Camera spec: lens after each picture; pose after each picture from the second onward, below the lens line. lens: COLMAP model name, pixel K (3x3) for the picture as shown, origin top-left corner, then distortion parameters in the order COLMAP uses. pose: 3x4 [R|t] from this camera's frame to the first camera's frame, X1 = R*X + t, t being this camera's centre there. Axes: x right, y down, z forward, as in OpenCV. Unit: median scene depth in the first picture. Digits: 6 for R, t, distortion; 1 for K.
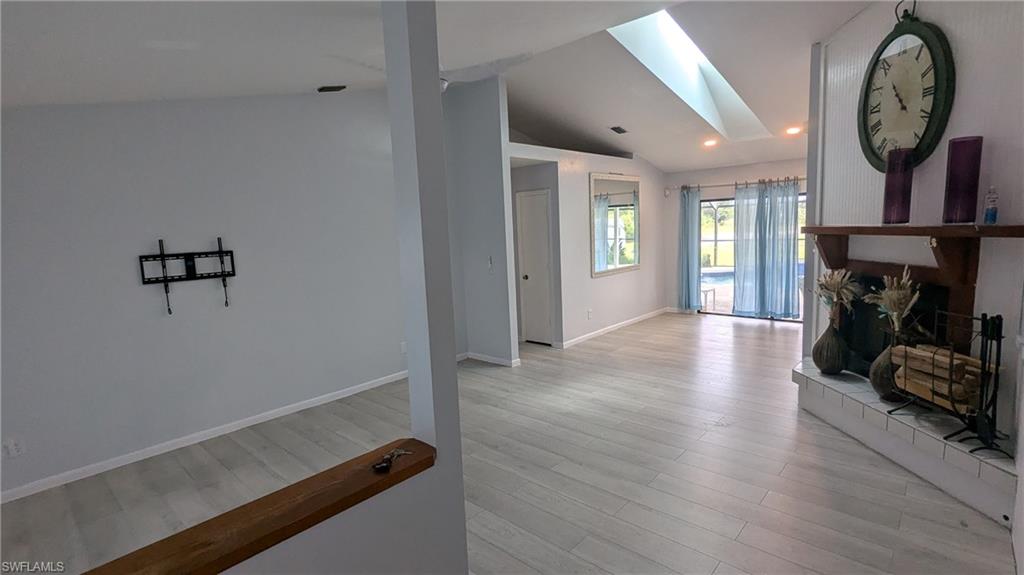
lens RADIAL K [[489.8, 0, 507.1], [0, 489.8, 288.2], [0, 0, 1]] dist [0.005954, 0.001898]
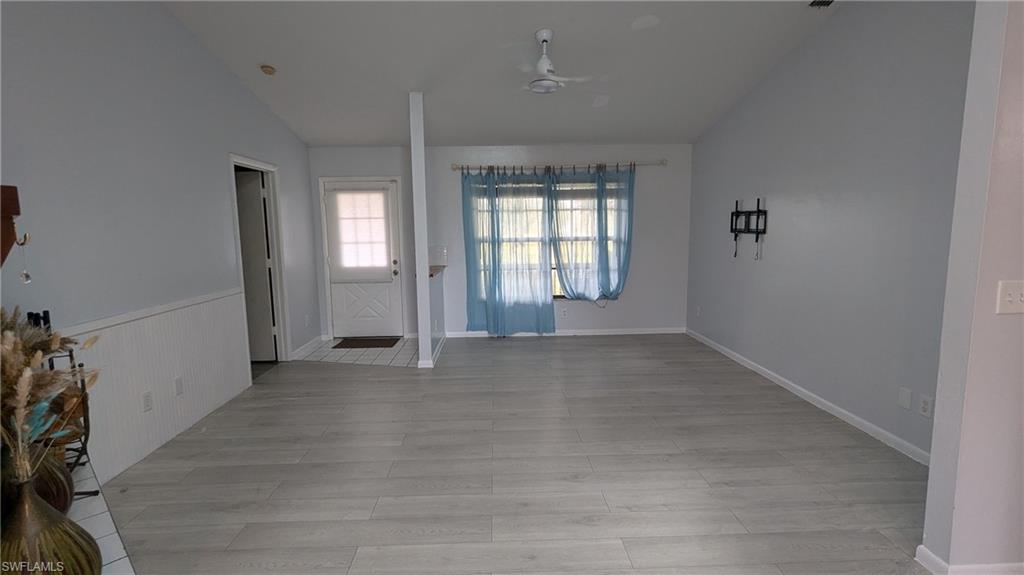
lens RADIAL K [[489.8, 0, 511.8], [0, 489.8, 284.0], [0, 0, 1]] dist [0.005954, 0.001898]
pose [[-0.706185, 0.138564, -0.694337, 0.616324], [-0.044570, 0.970018, 0.238911, -0.152942], [0.706624, 0.199662, -0.678836, 1.367114]]
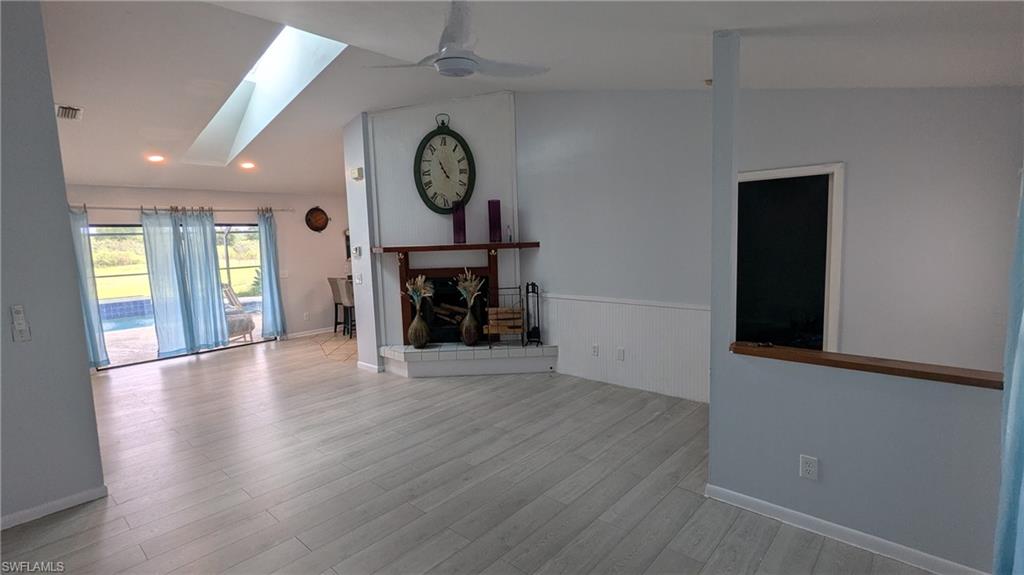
lens RADIAL K [[489.8, 0, 507.9], [0, 489.8, 291.3], [0, 0, 1]] dist [0.005954, 0.001898]
pose [[-0.011429, -0.075616, 0.997072, -0.751280], [0.159756, 0.984190, 0.076470, -0.057291], [-0.987090, 0.160162, 0.000832, 0.692380]]
